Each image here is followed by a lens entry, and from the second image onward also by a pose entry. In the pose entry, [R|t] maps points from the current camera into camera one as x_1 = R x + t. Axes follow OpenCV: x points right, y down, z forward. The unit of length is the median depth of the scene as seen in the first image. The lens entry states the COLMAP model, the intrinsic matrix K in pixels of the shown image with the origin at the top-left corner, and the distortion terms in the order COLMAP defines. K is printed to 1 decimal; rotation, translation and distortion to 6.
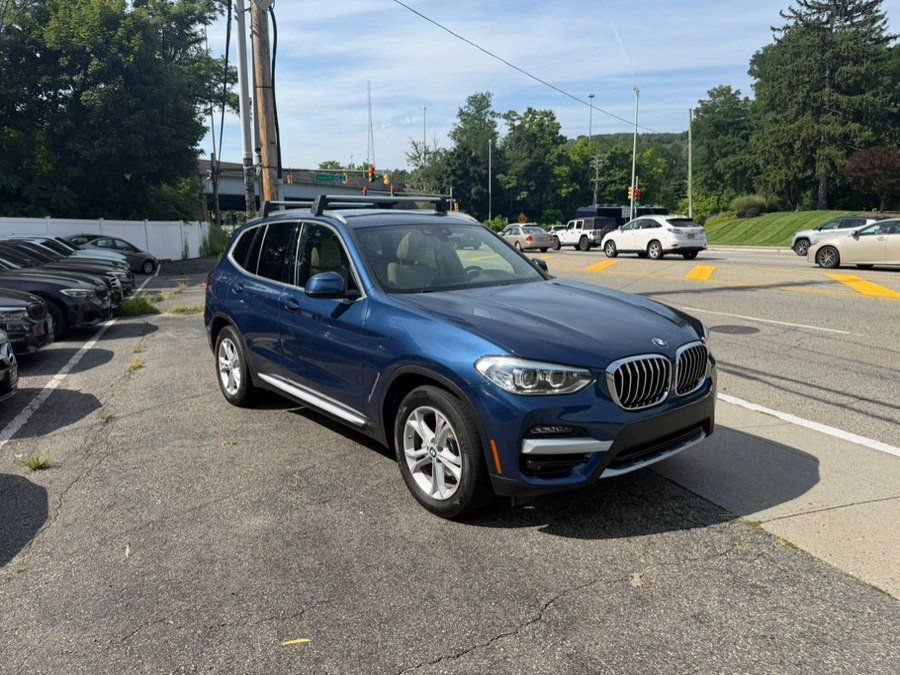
lens RADIAL K [[634.0, 0, 436.7], [0, 634.0, 335.5], [0, 0, 1]] dist [0.050275, -0.044307]
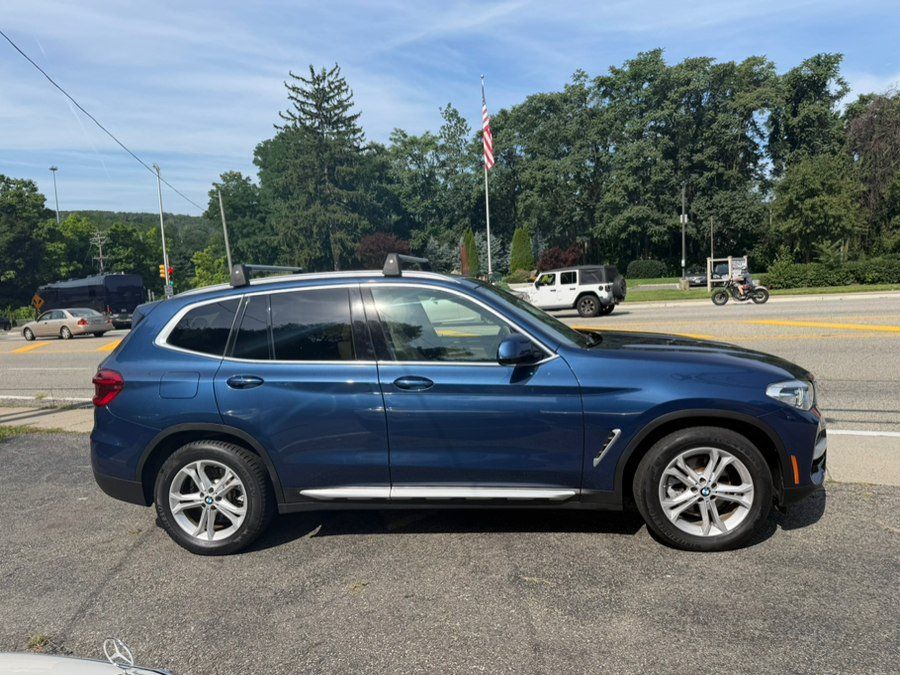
lens RADIAL K [[642.8, 0, 445.9], [0, 642.8, 363.1], [0, 0, 1]] dist [-0.006564, -0.033463]
pose [[0.717332, -0.103785, 0.688958, -0.135198], [0.158531, 0.987219, -0.016344, -0.009194], [-0.678456, 0.120946, 0.724617, 0.070945]]
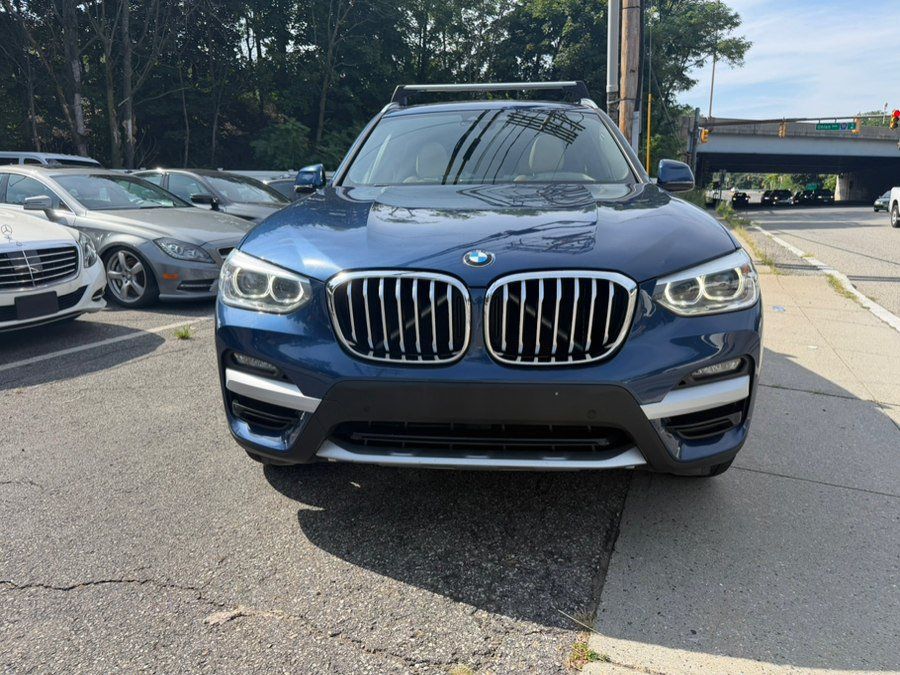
lens RADIAL K [[635.7, 0, 447.0], [0, 635.7, 332.4], [0, 0, 1]] dist [0.038244, -0.036703]
pose [[0.739468, 0.157835, -0.654427, 0.089438], [-0.126794, 0.987382, 0.094866, 0.003593], [0.661143, 0.012827, 0.750150, 0.074561]]
